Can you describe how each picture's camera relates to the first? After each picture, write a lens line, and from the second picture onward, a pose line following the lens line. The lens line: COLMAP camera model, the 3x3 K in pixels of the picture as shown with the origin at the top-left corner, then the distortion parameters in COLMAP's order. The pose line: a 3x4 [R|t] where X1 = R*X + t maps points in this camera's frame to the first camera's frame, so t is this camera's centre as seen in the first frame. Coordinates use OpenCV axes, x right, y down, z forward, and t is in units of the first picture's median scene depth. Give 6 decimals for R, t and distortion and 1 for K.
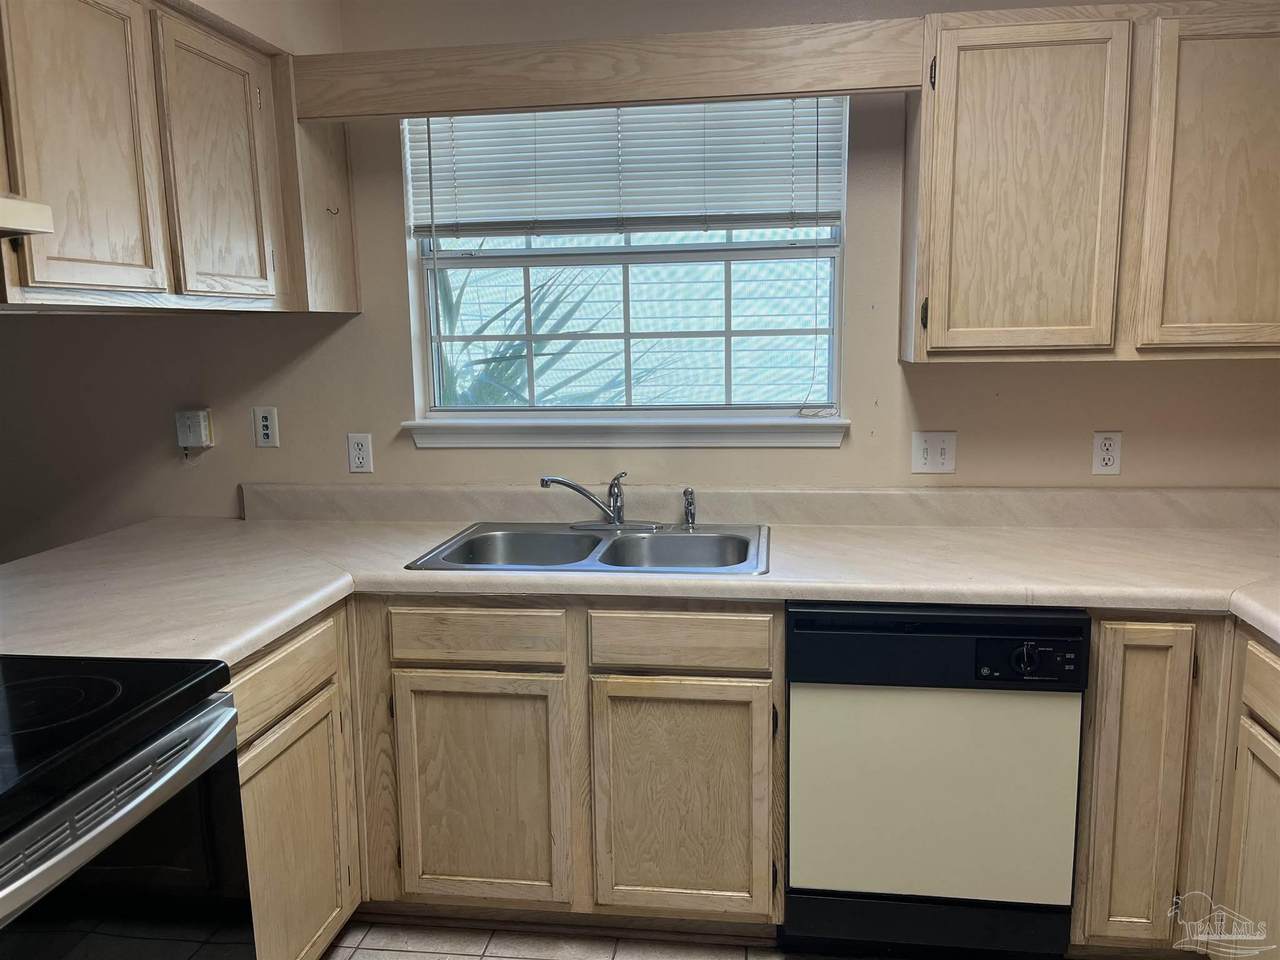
lens RADIAL K [[950.0, 0, 661.3], [0, 950.0, 482.8], [0, 0, 1]] dist [0.073029, -0.097387]
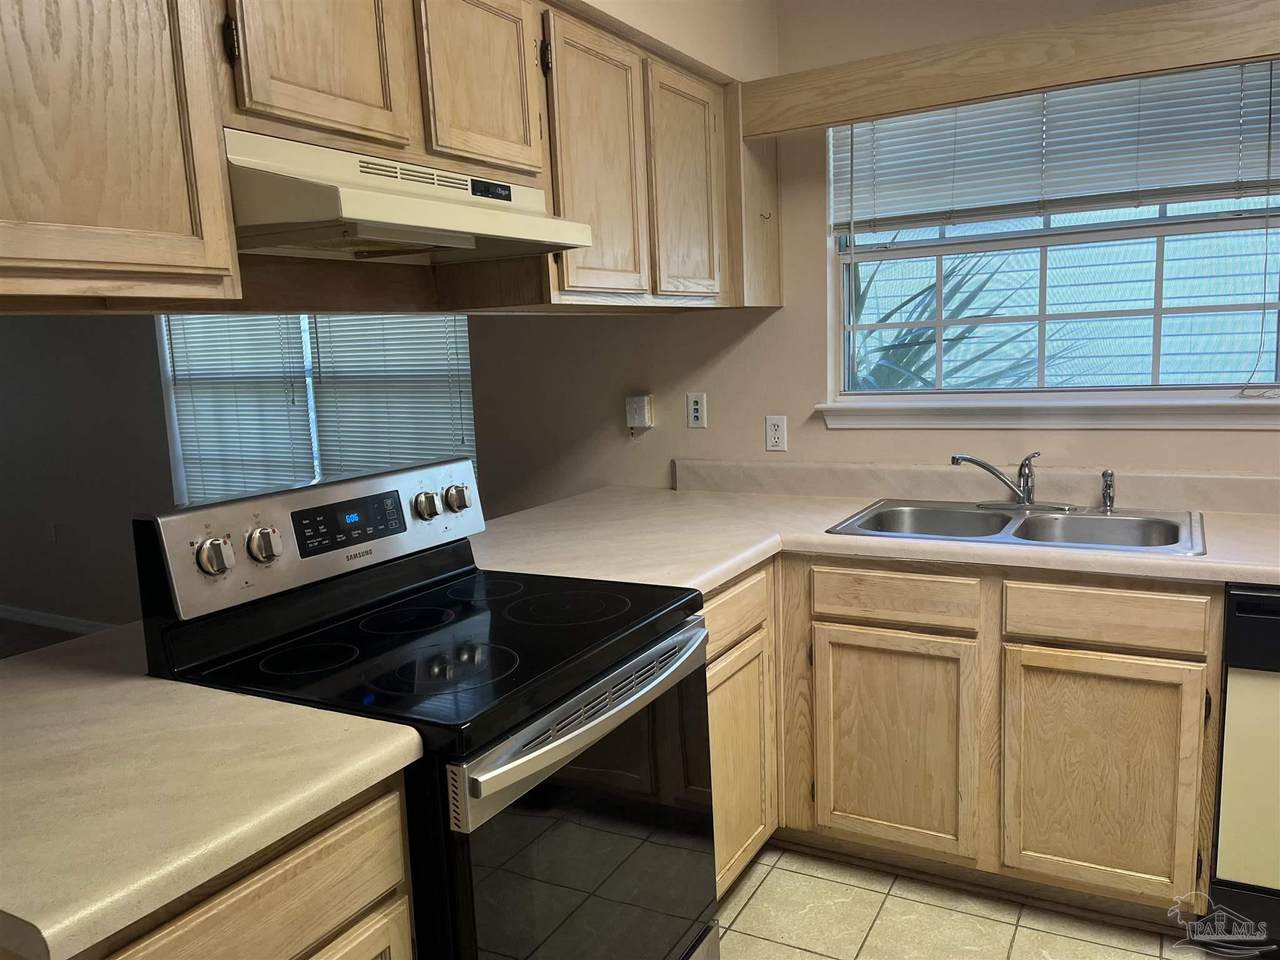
lens RADIAL K [[950.0, 0, 661.3], [0, 950.0, 482.8], [0, 0, 1]] dist [0.073029, -0.097387]
pose [[0.930935, 0.031531, -0.363820, -0.045182], [-0.031068, 0.999492, 0.007126, 0.029860], [0.363860, 0.004670, 0.931442, -0.104598]]
